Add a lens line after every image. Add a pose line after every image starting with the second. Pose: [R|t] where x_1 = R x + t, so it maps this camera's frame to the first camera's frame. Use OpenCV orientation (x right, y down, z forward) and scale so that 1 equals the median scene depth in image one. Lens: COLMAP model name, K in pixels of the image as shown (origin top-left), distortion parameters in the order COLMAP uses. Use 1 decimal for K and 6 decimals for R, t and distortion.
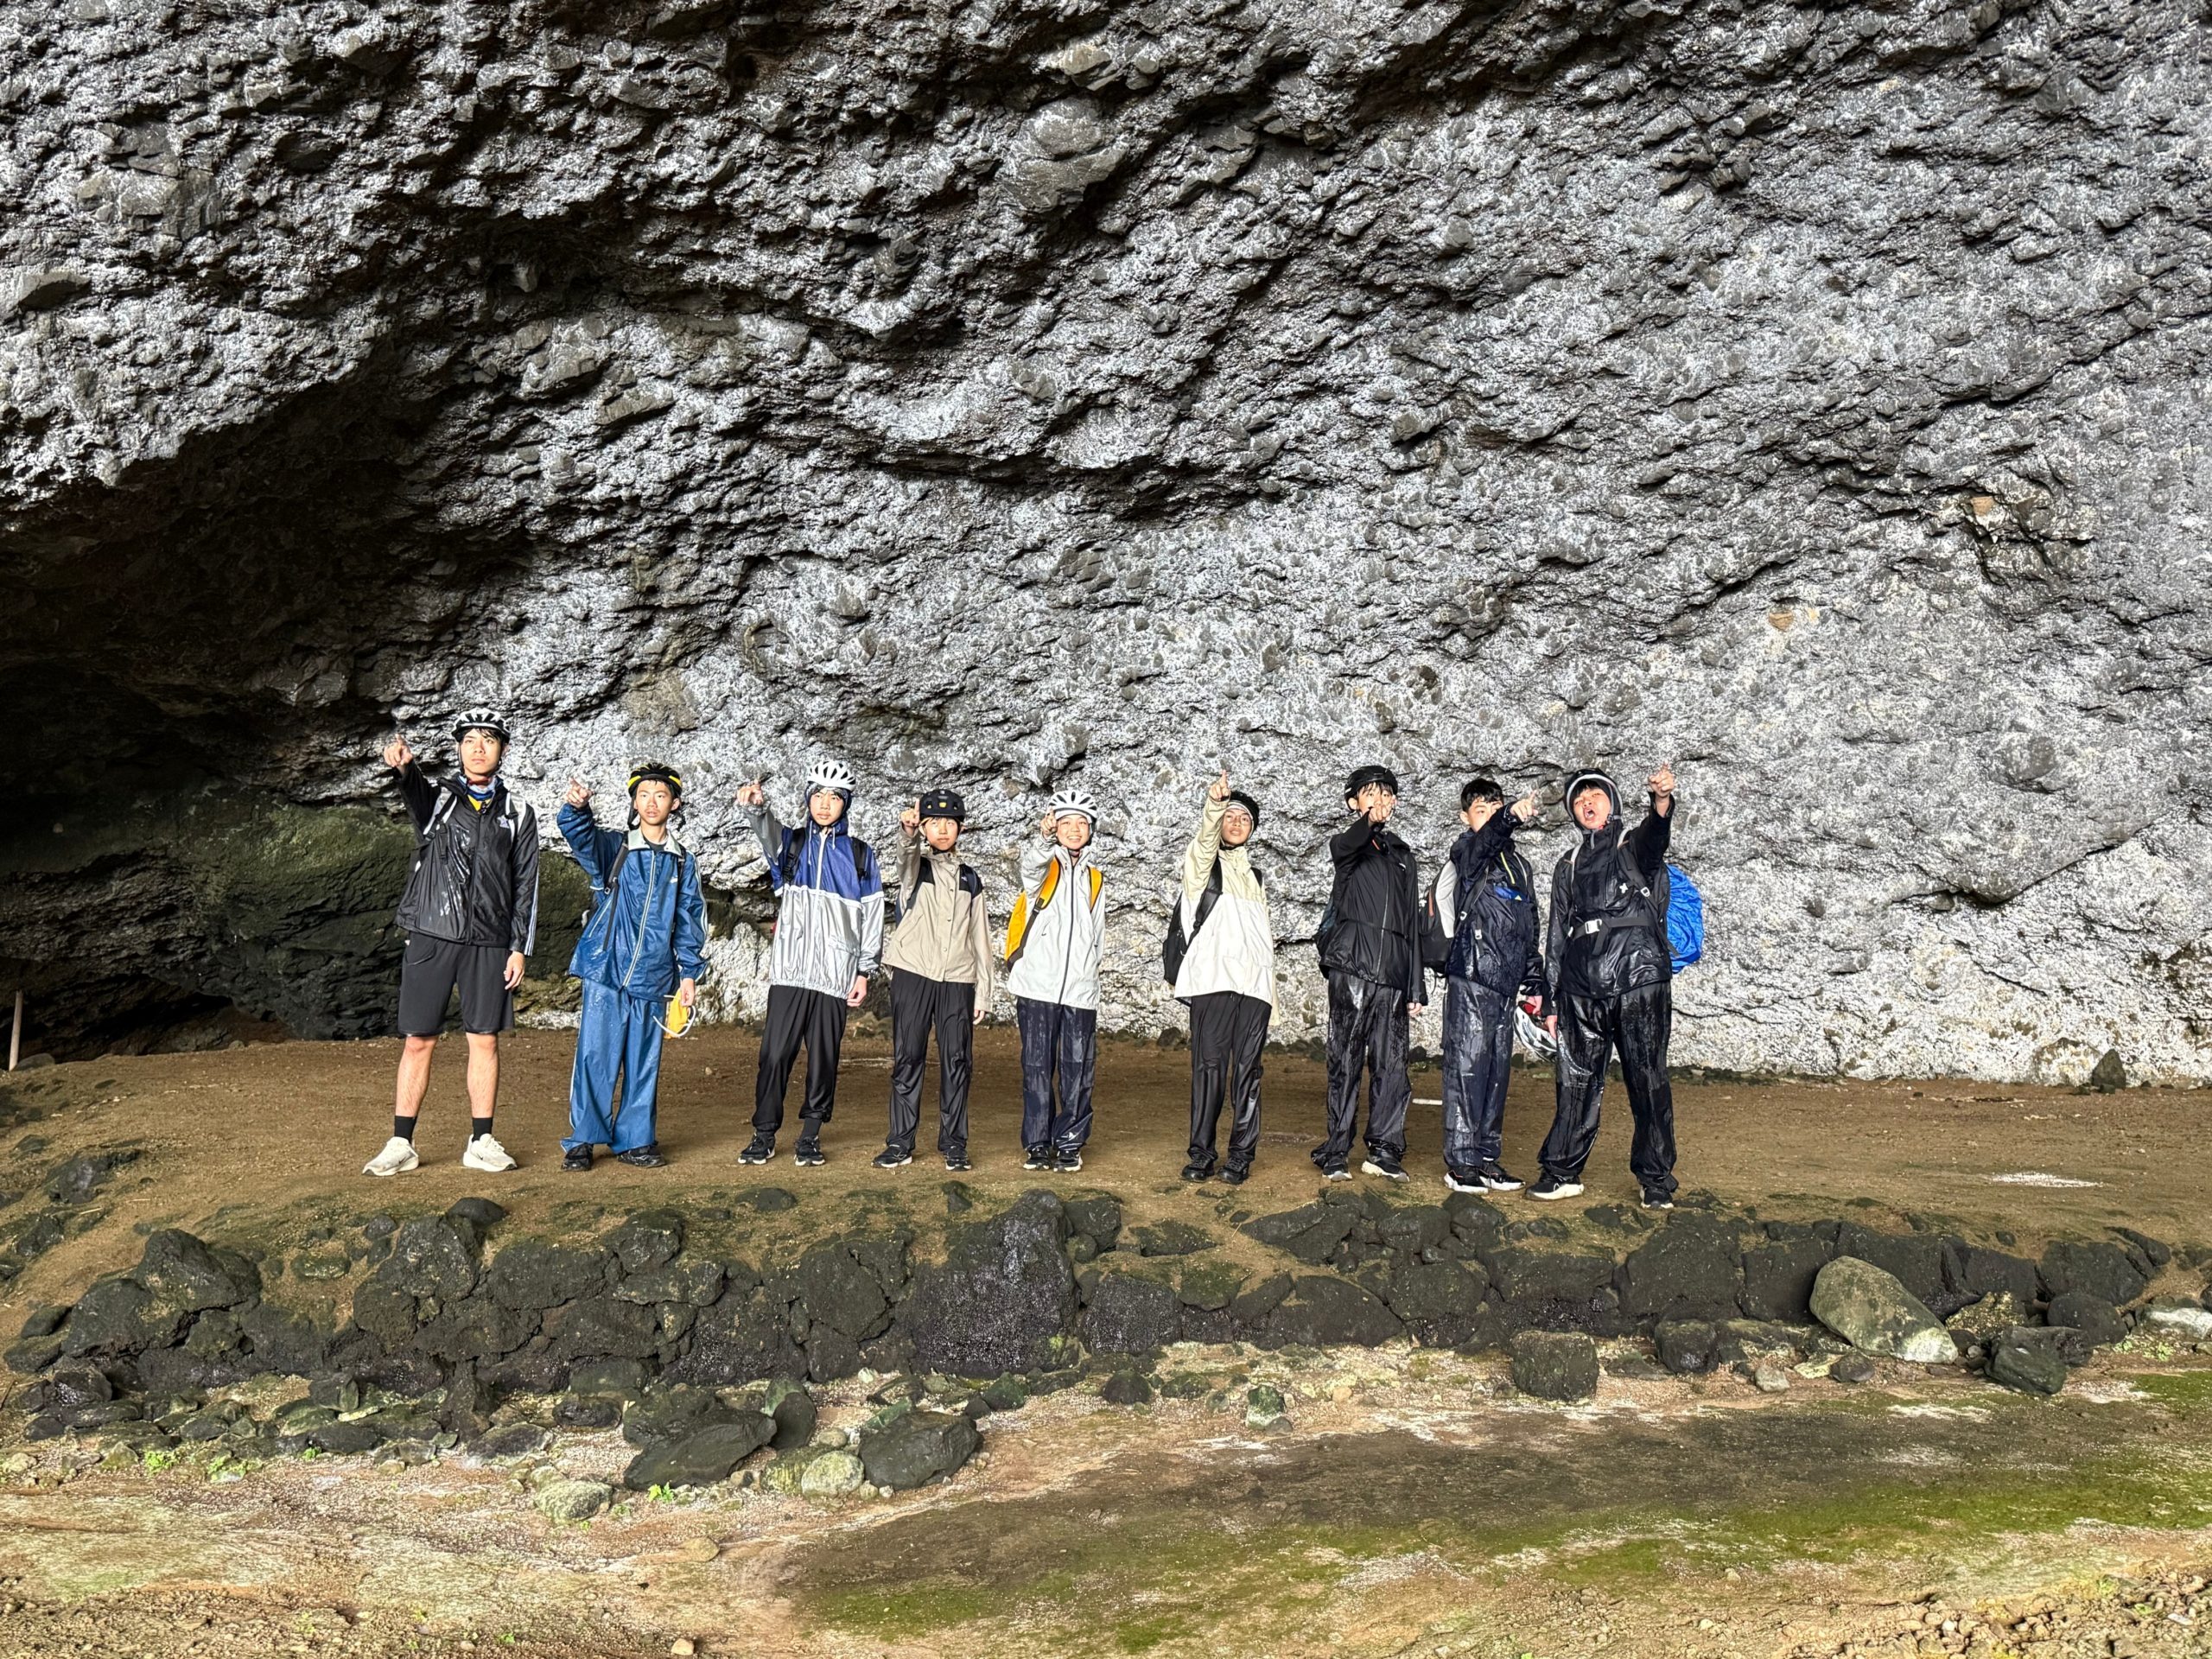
lens RADIAL K [[1782.7, 0, 1111.8], [0, 1782.7, 830.5], [0, 0, 1]] dist [0.198021, -0.426308]
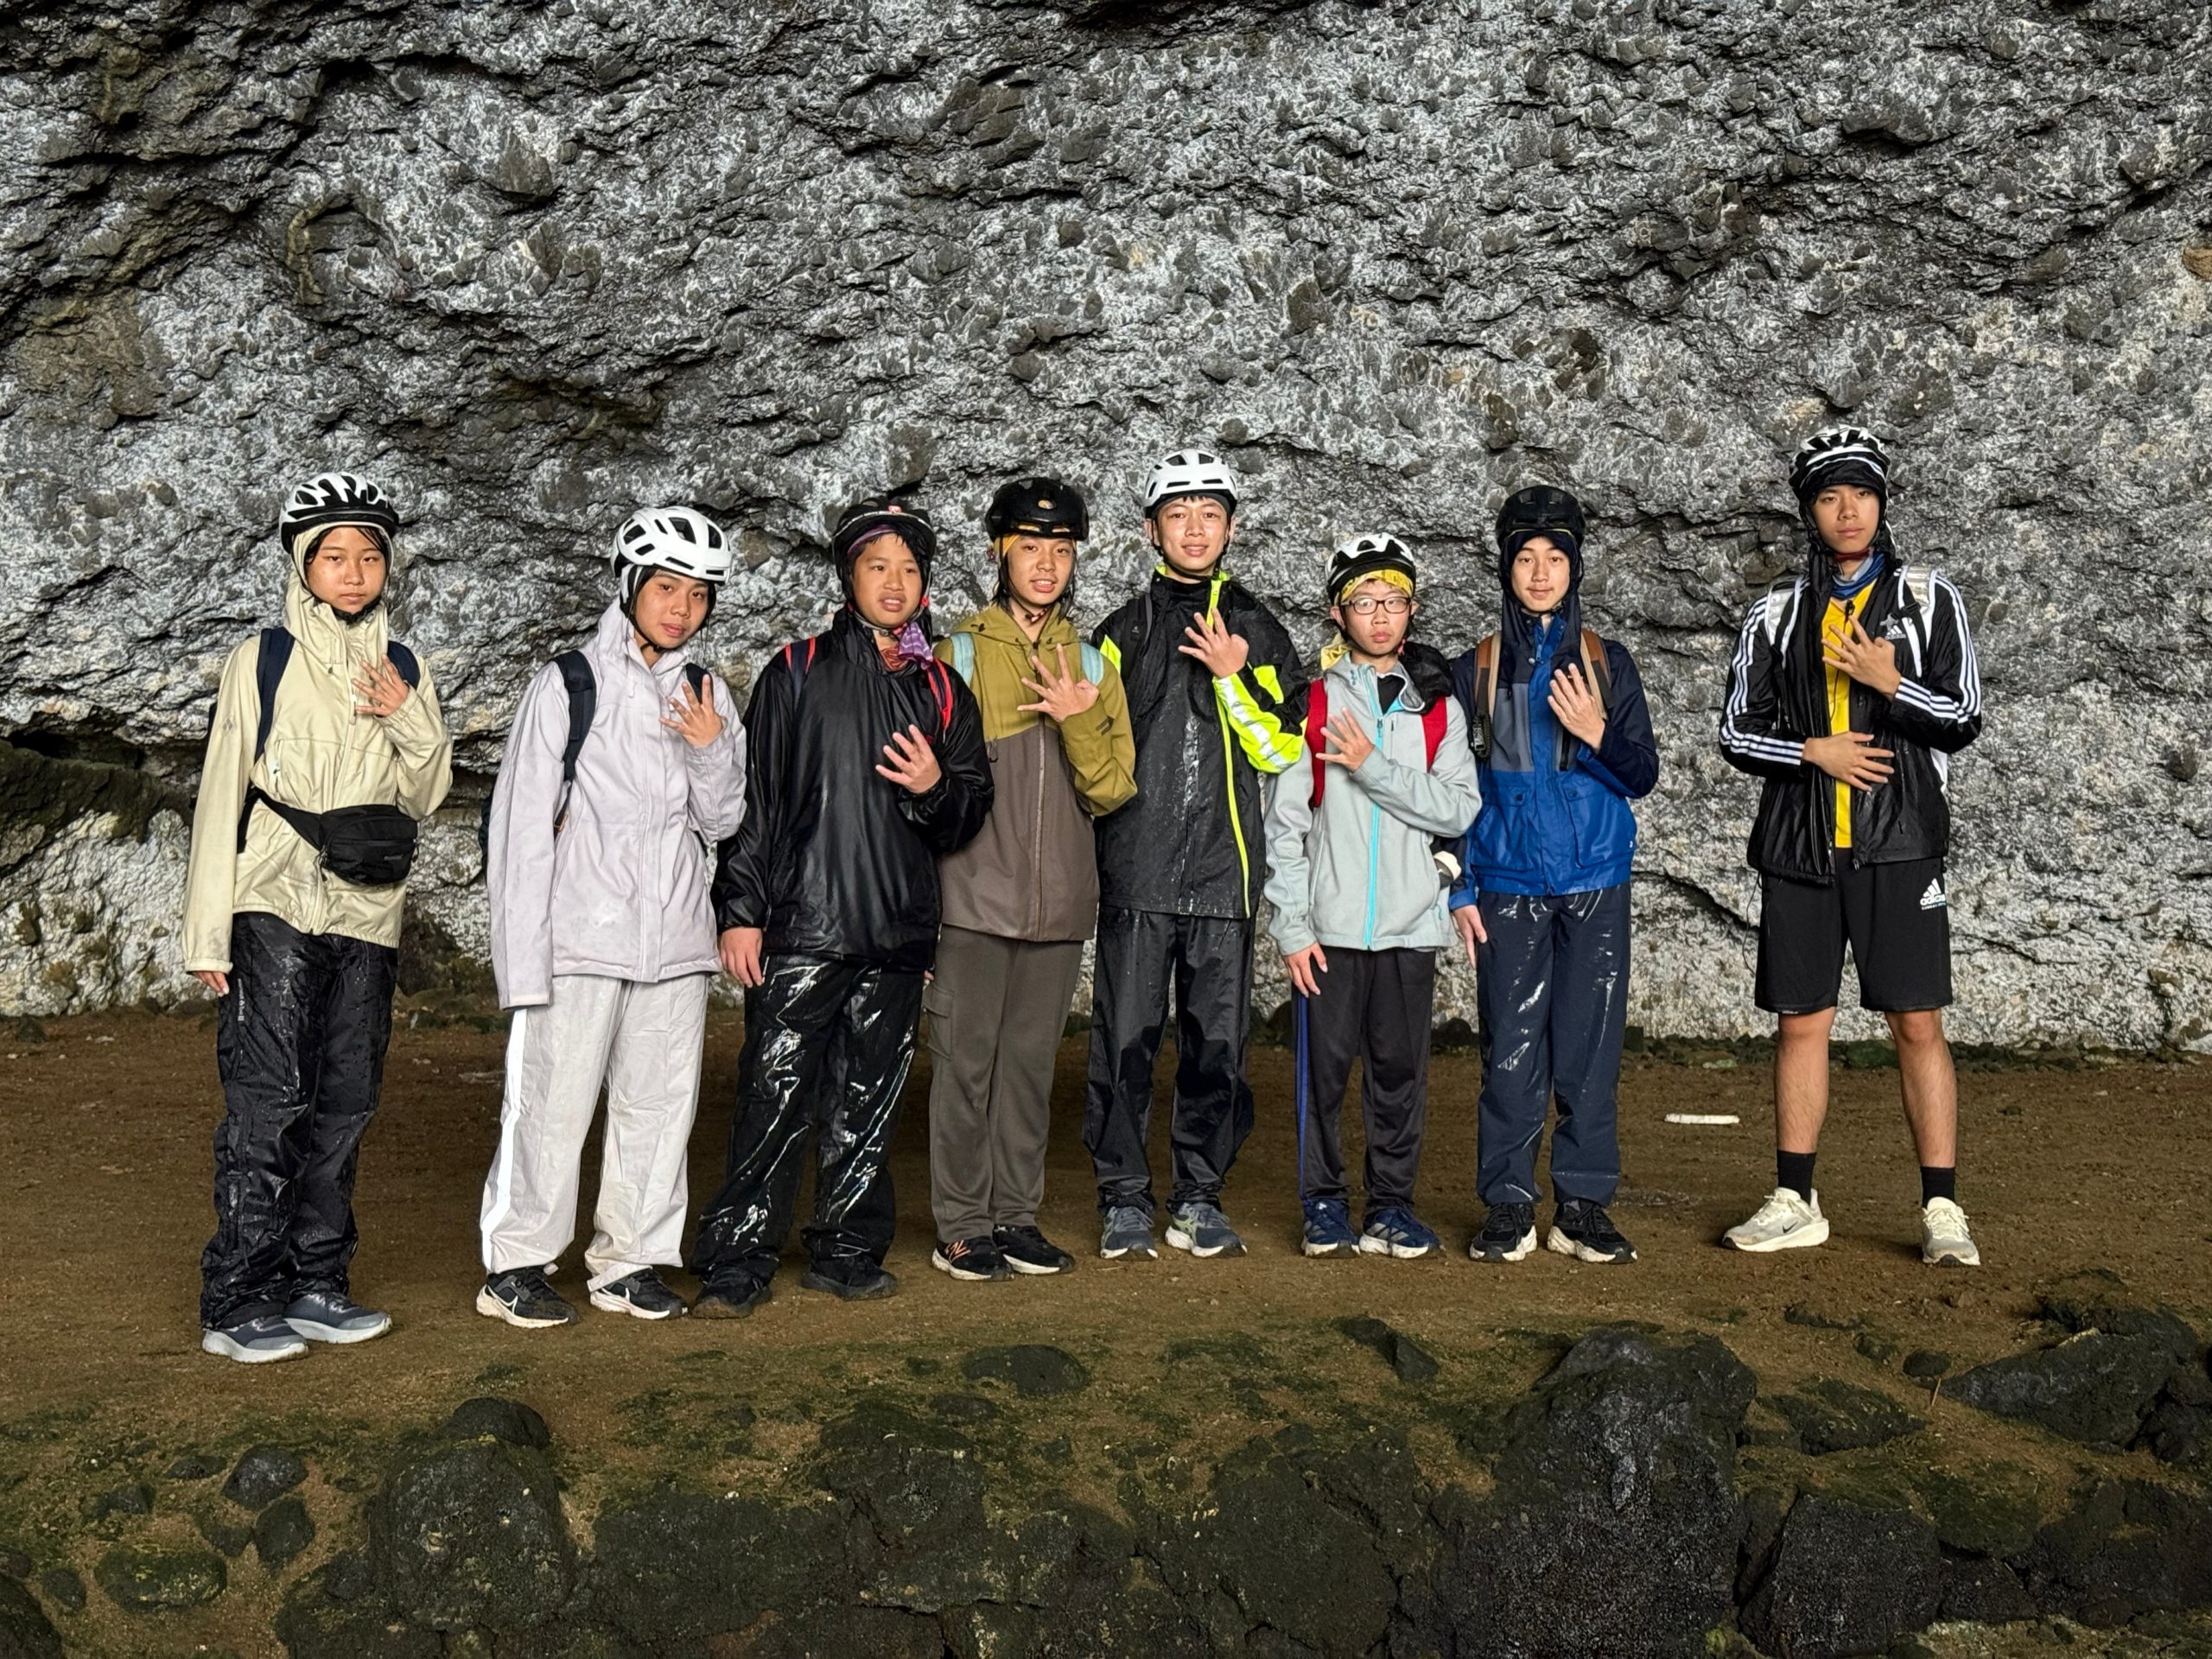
lens RADIAL K [[3065.4, 0, 1109.9], [0, 3065.4, 823.5], [0, 0, 1]] dist [0.204980, -0.455068]
pose [[0.973832, -0.009313, 0.227080, -0.189699], [-0.003211, 0.998496, 0.054724, 0.008242], [-0.227248, -0.054021, 0.972337, 0.111871]]
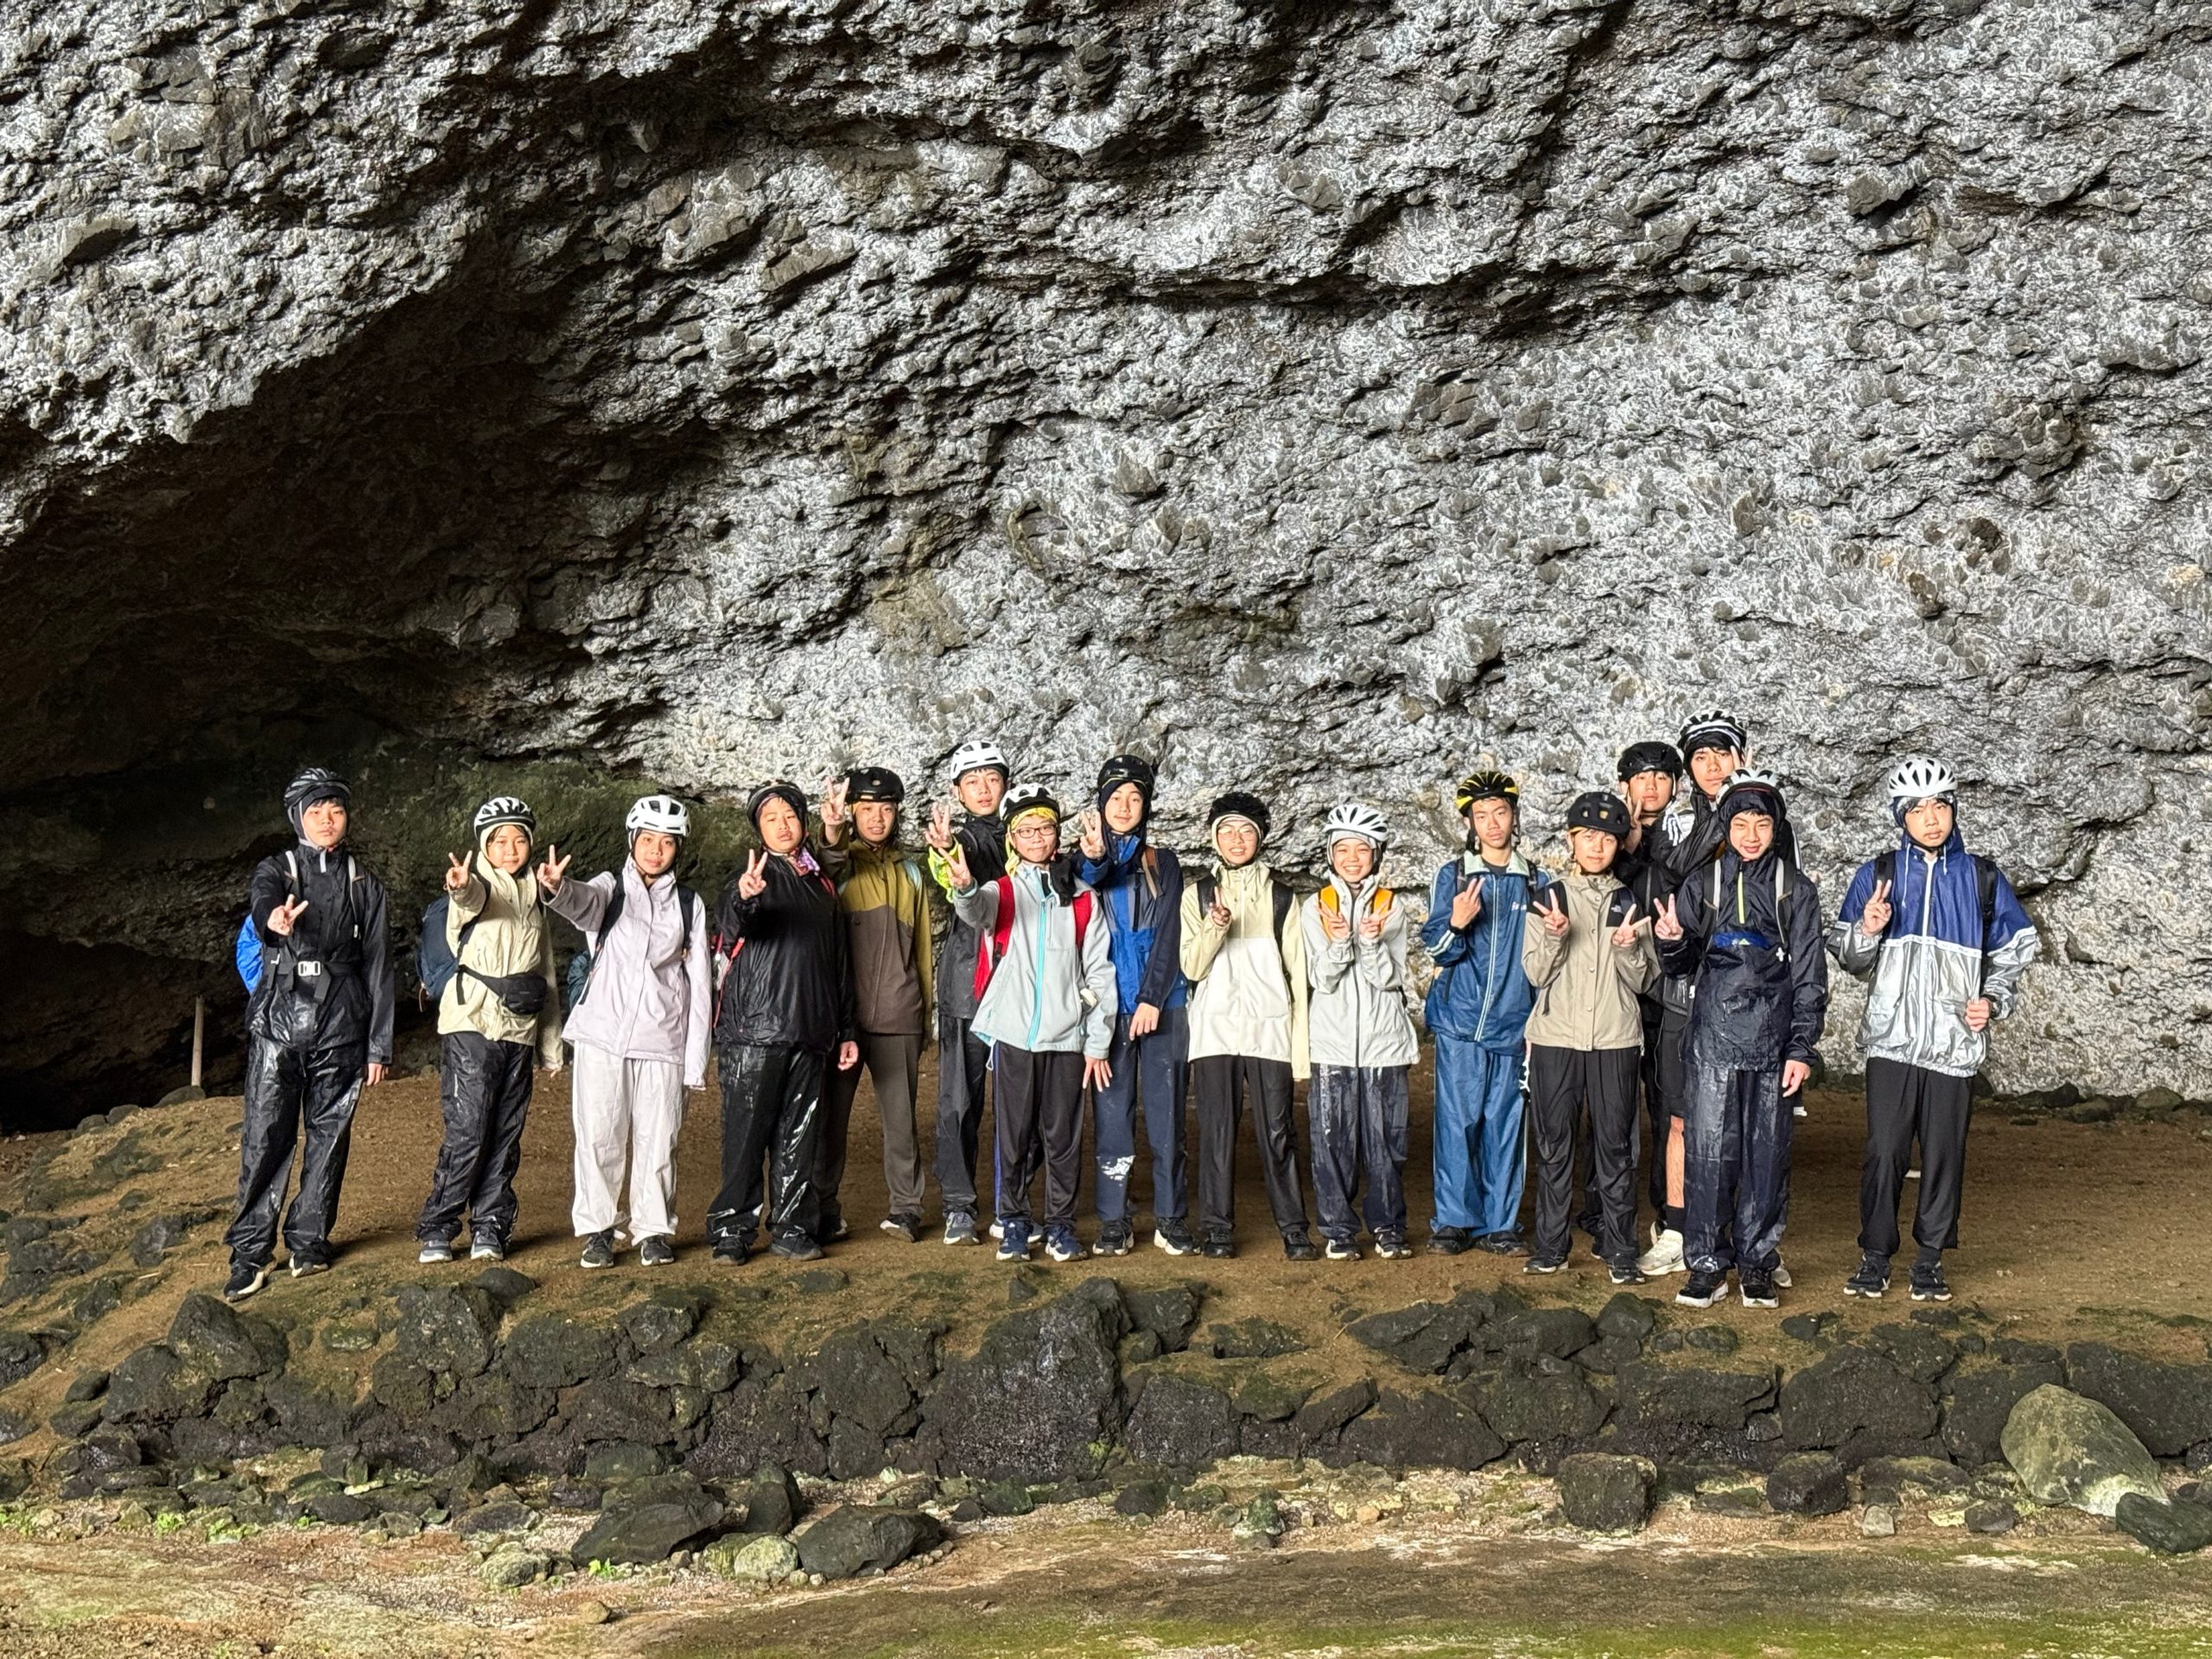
lens RADIAL K [[3080.8, 0, 1106.0], [0, 3080.8, 829.5], [0, 0, 1]] dist [0.173156, -0.304254]
pose [[0.957430, -0.017318, -0.288147, 0.204829], [0.032416, 0.998335, 0.047710, -0.044387], [0.286841, -0.055020, 0.956397, -0.211281]]
